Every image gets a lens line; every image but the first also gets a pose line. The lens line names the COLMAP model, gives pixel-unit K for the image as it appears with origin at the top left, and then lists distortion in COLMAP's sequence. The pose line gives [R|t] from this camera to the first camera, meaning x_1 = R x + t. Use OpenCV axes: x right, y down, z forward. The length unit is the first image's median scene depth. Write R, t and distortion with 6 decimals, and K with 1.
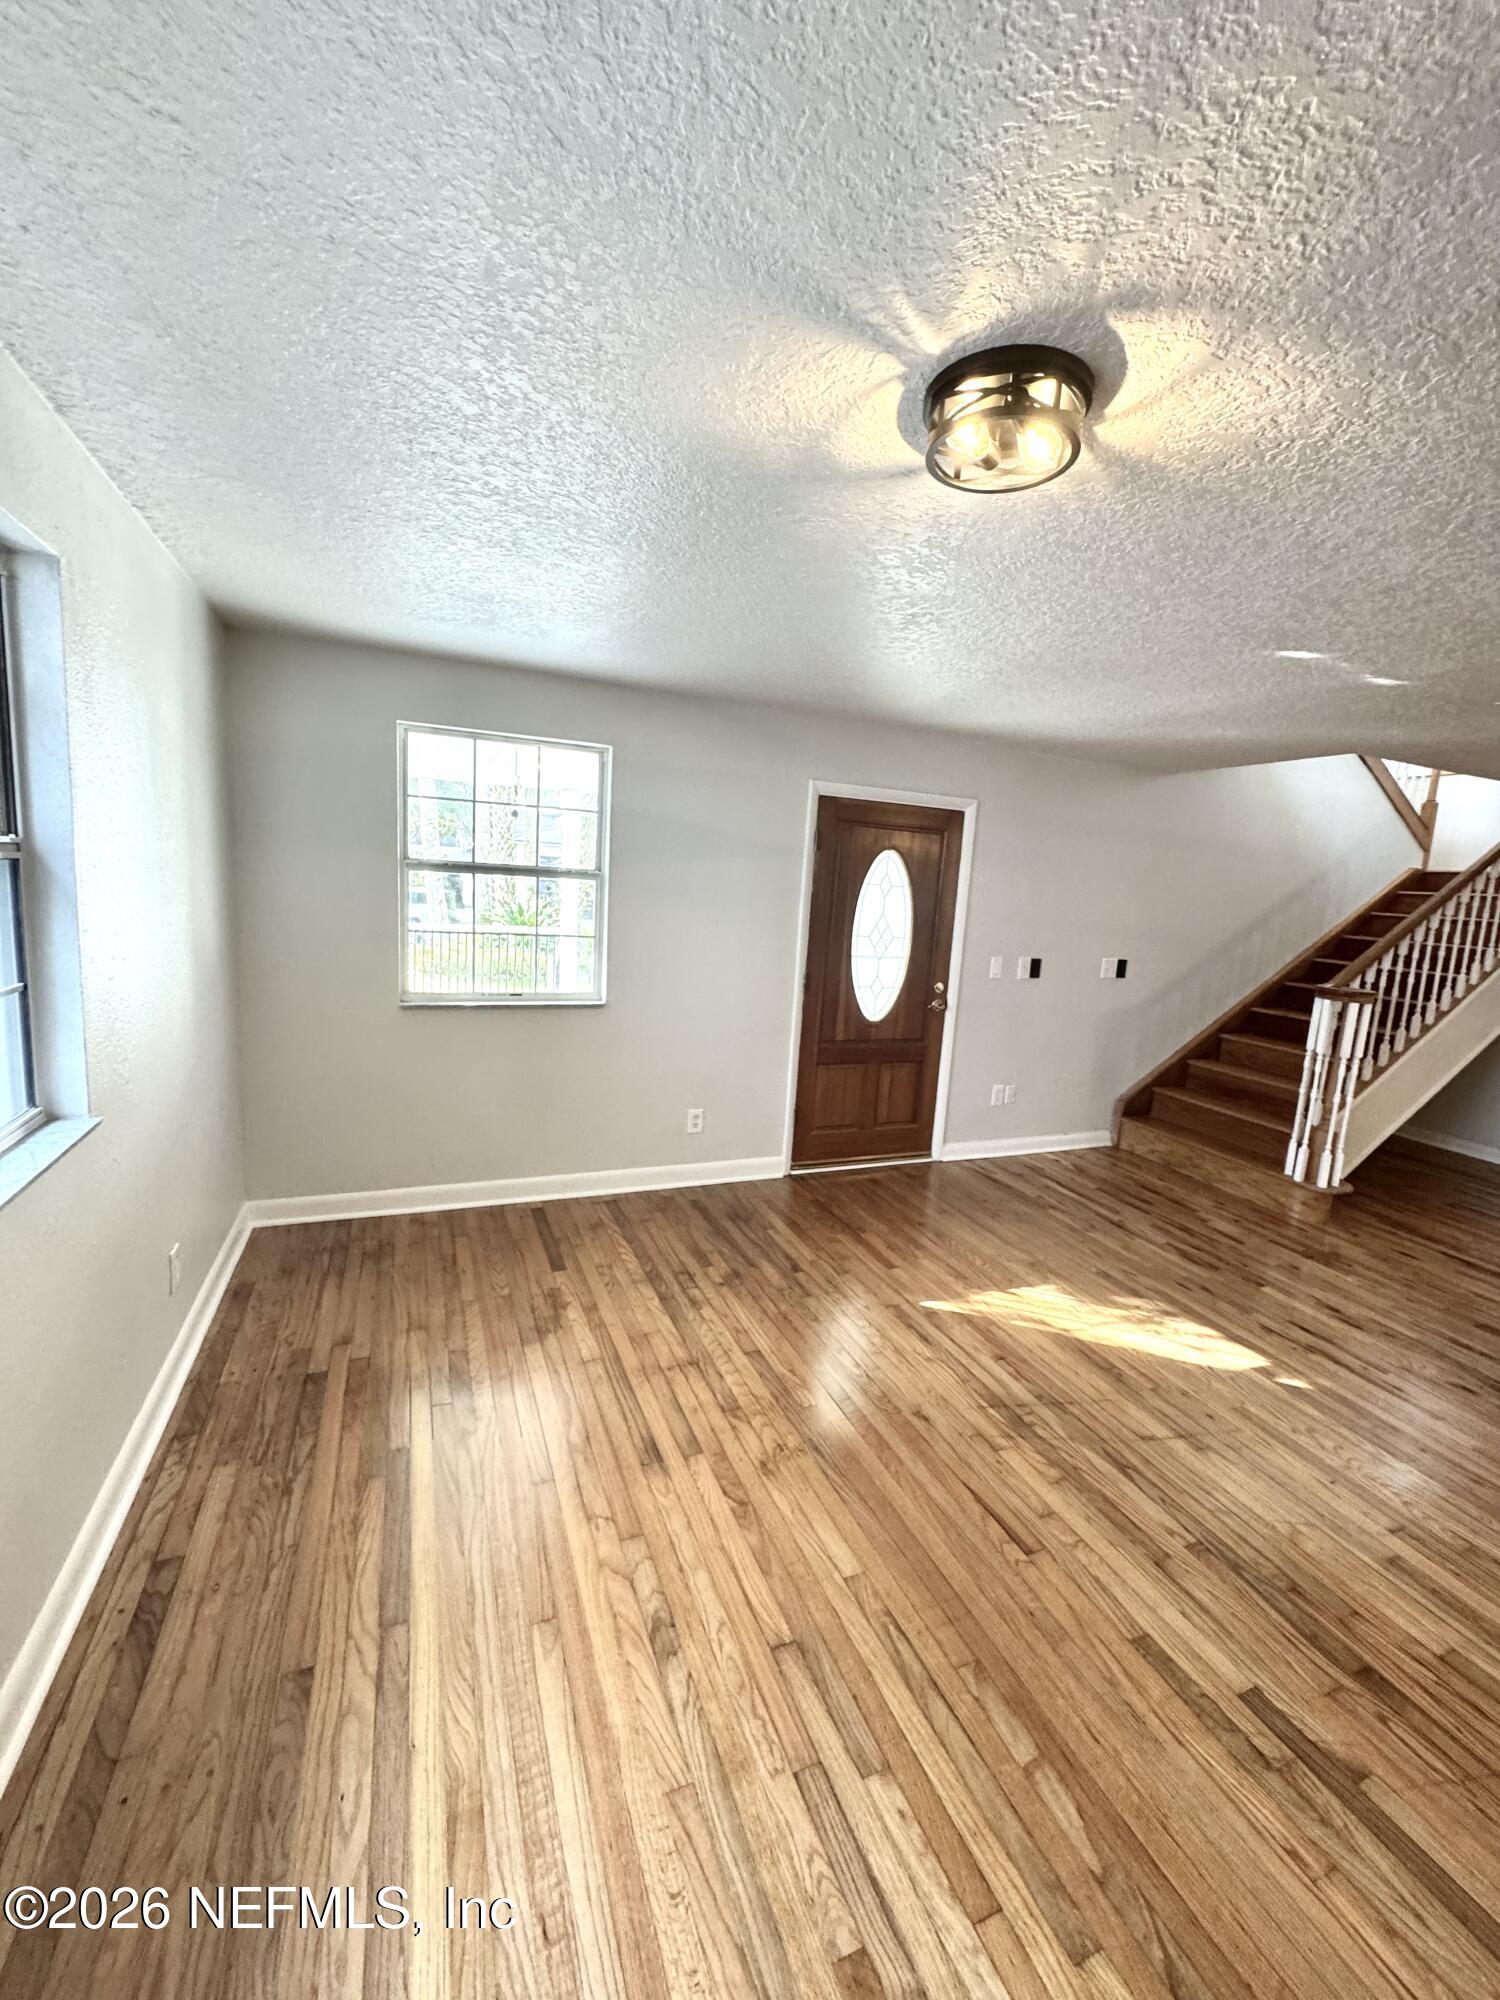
lens RADIAL K [[797.5, 0, 744.3], [0, 797.5, 999.5], [0, 0, 1]] dist [-0.000923, -0.000126]
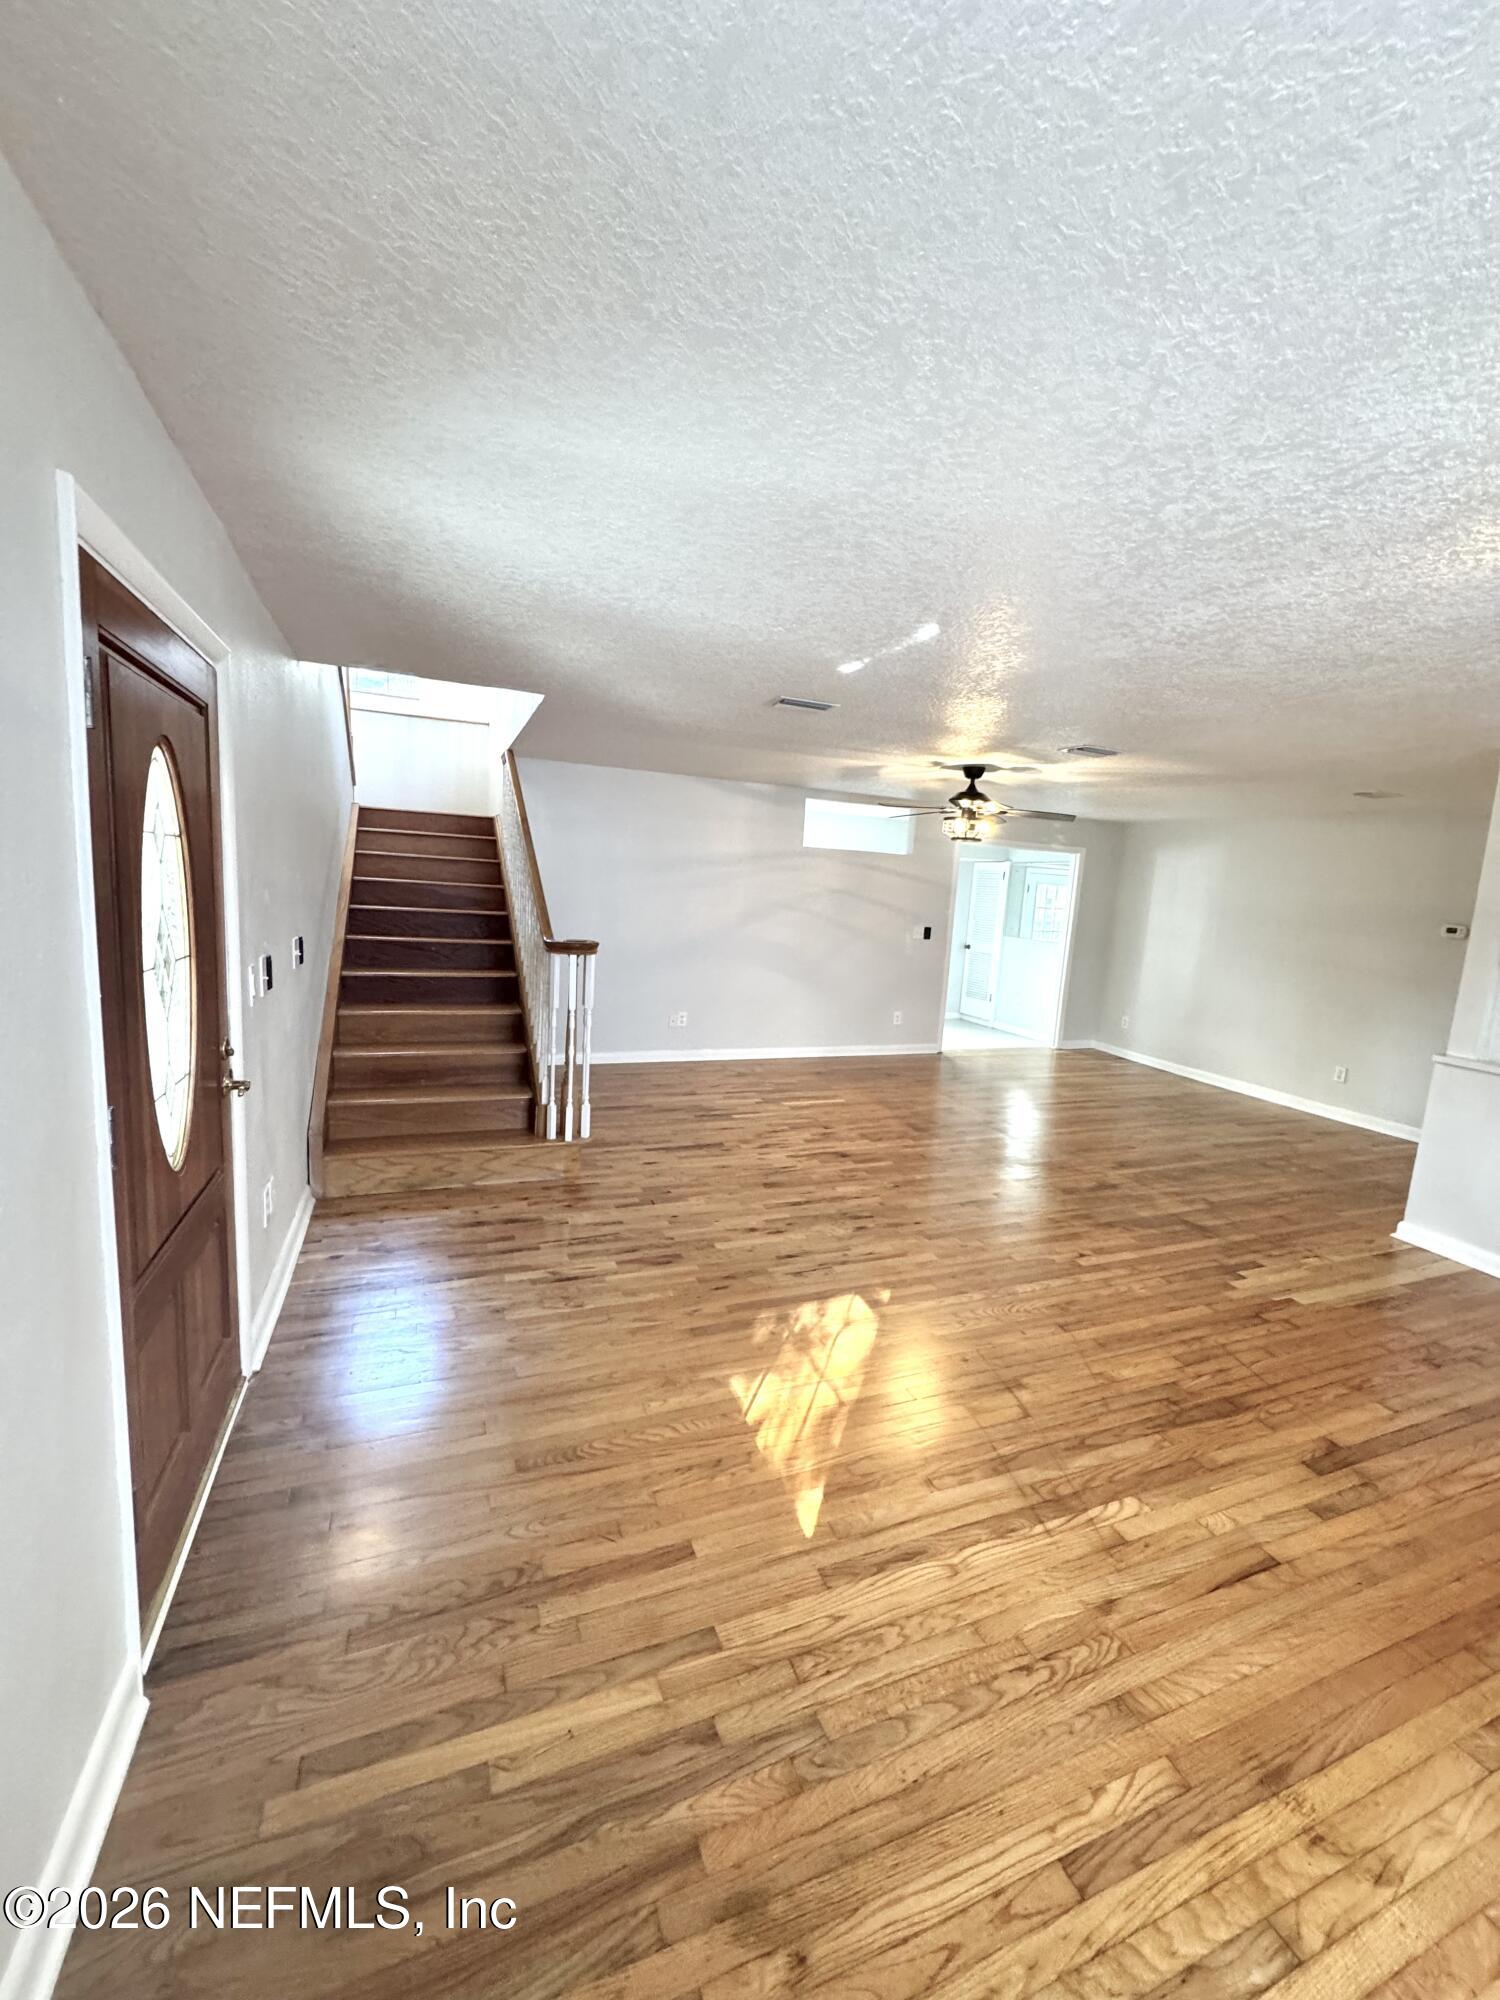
lens RADIAL K [[797.5, 0, 744.3], [0, 797.5, 999.5], [0, 0, 1]] dist [-0.000923, -0.000126]
pose [[0.010787, -0.203702, 0.978974, -0.296155], [0.089282, 0.975316, 0.201957, -0.156562], [-0.995948, 0.085226, 0.028708, 0.957056]]
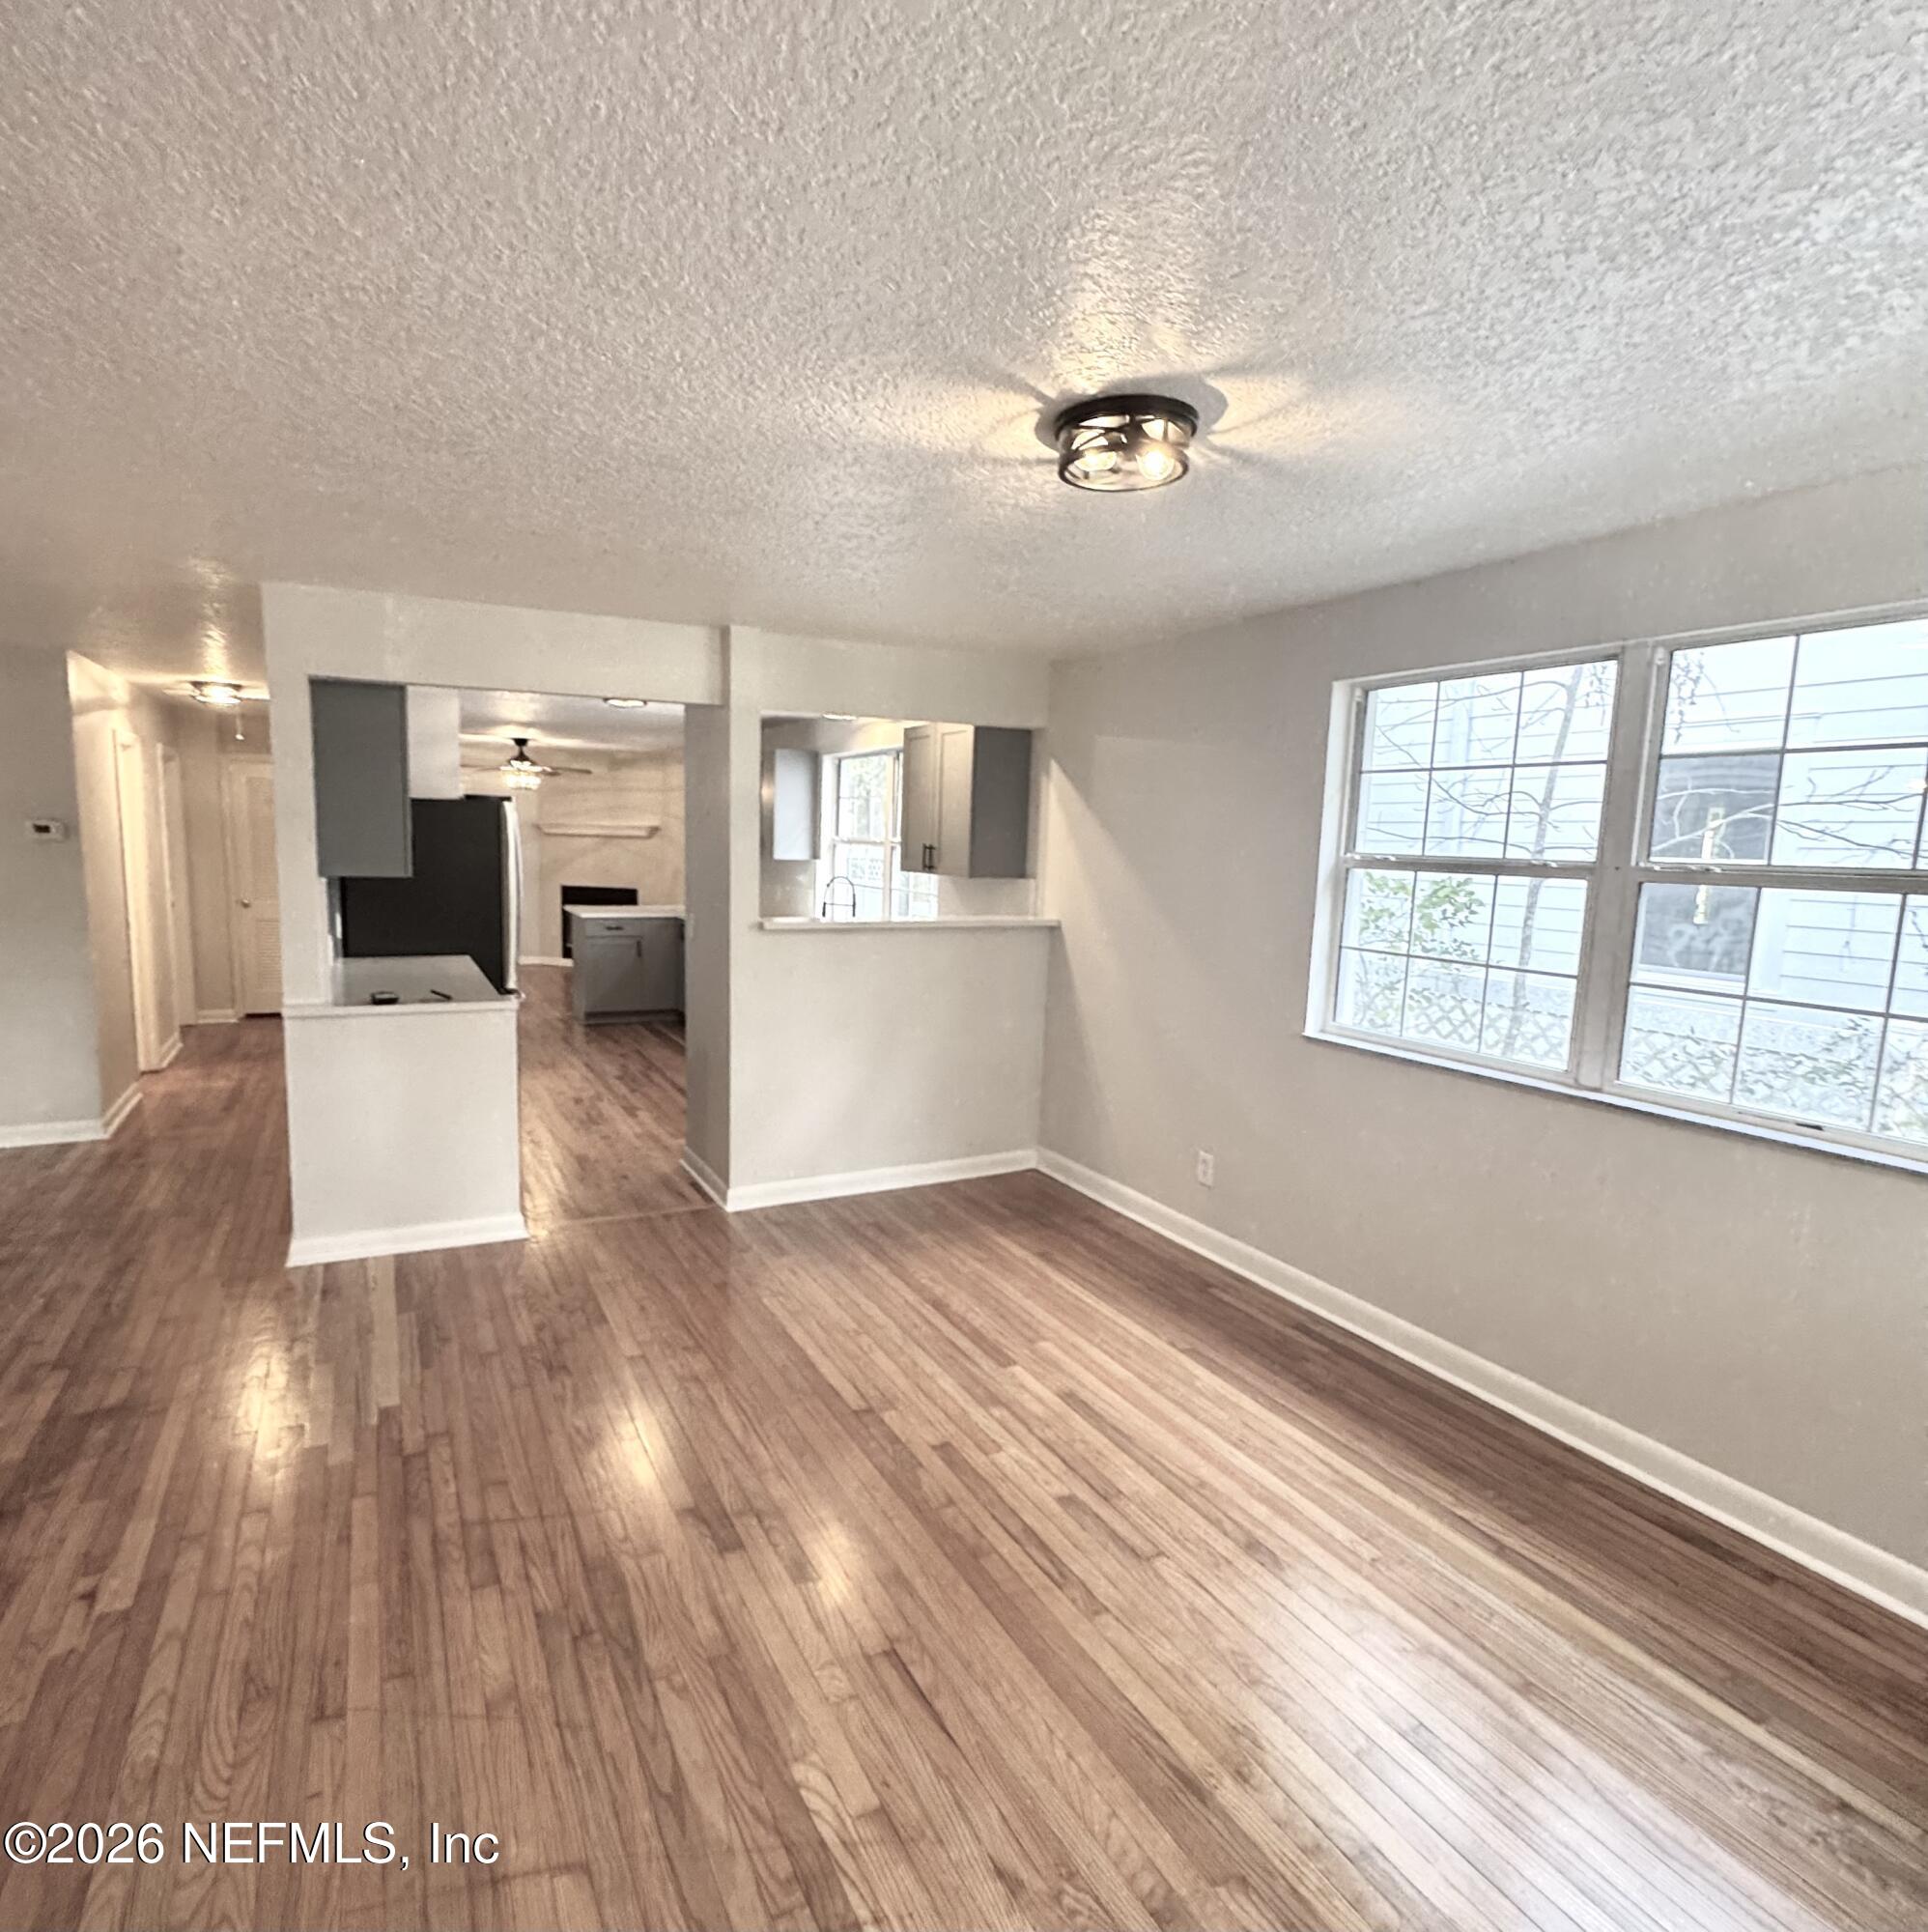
lens RADIAL K [[1088.8, 0, 914.2], [0, 1088.8, 984.2], [0, 0, 1]] dist [0.000389, -0.000233]
pose [[-0.993143, -0.081729, -0.083595, 0.292228], [-0.101345, 0.958330, 0.267083, -0.152702], [0.058283, 0.273724, -0.960041, 1.138239]]
